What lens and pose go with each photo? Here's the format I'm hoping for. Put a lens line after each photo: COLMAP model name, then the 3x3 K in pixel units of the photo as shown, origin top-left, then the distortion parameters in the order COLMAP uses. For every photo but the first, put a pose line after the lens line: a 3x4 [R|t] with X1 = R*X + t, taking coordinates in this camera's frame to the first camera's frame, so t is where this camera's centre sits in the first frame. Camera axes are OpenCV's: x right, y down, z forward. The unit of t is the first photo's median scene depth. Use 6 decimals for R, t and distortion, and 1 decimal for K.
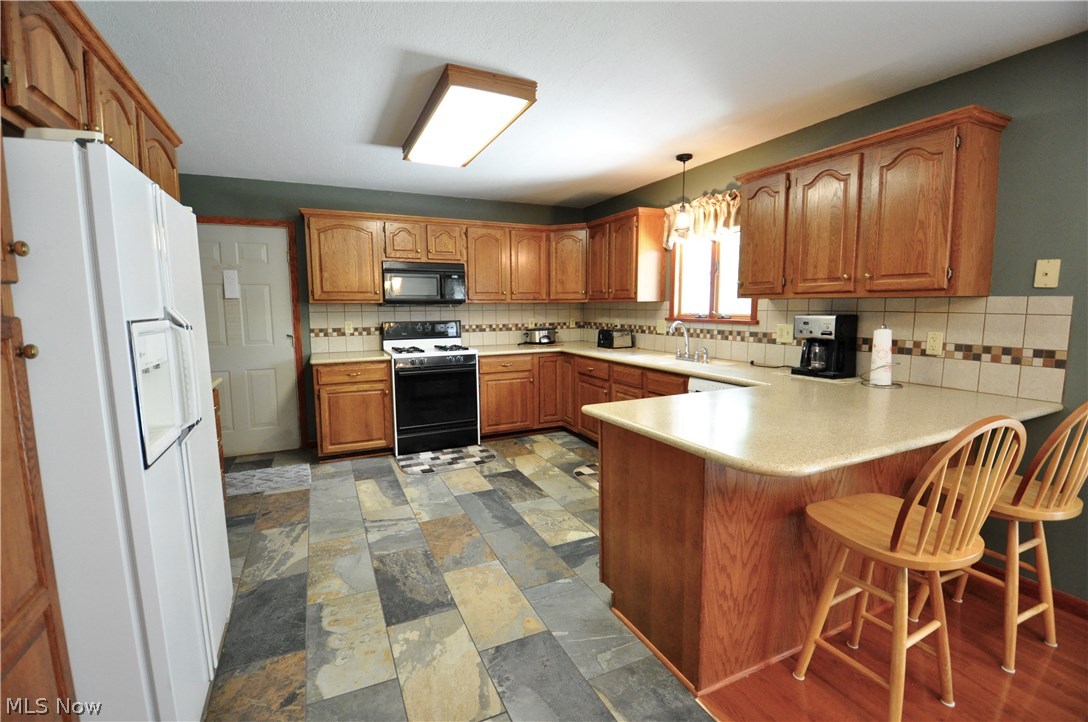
lens RADIAL K [[477.5, 0, 545.6], [0, 477.5, 354.8], [0, 0, 1]] dist [-0.003992, -0.000460]
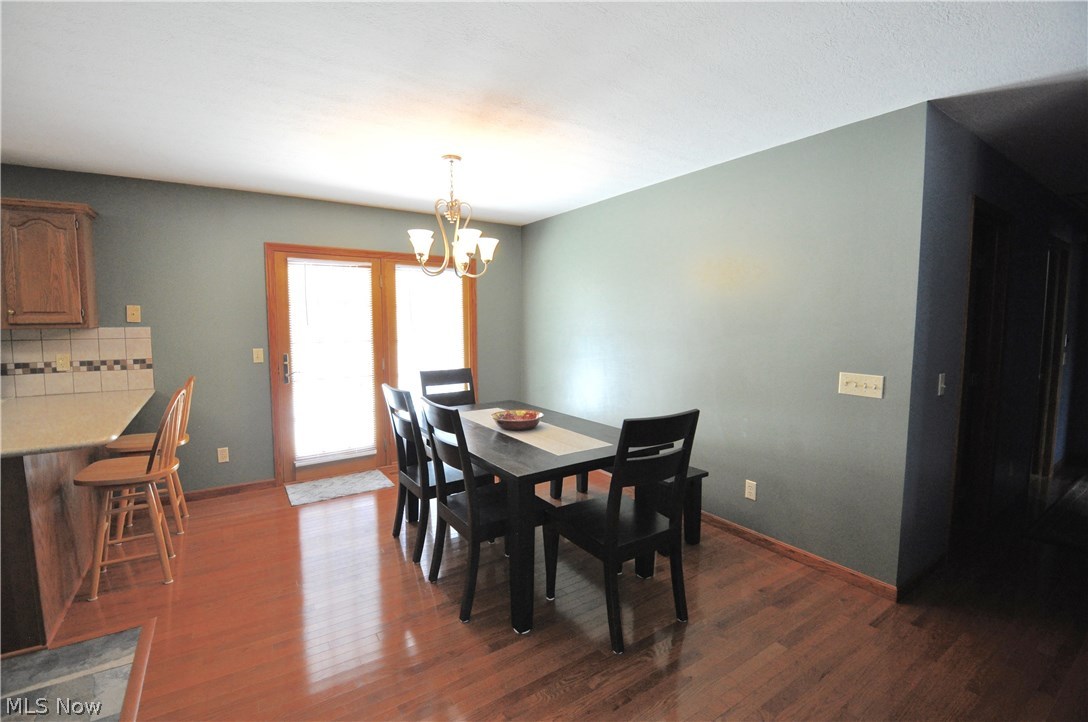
lens RADIAL K [[477.5, 0, 542.5], [0, 477.5, 354.5], [0, 0, 1]] dist [-0.003992, -0.000460]
pose [[-0.136825, -0.081459, 0.987240, -0.751637], [0.102823, 0.990062, 0.095942, -0.038910], [-0.985244, 0.114638, -0.127090, -0.173133]]
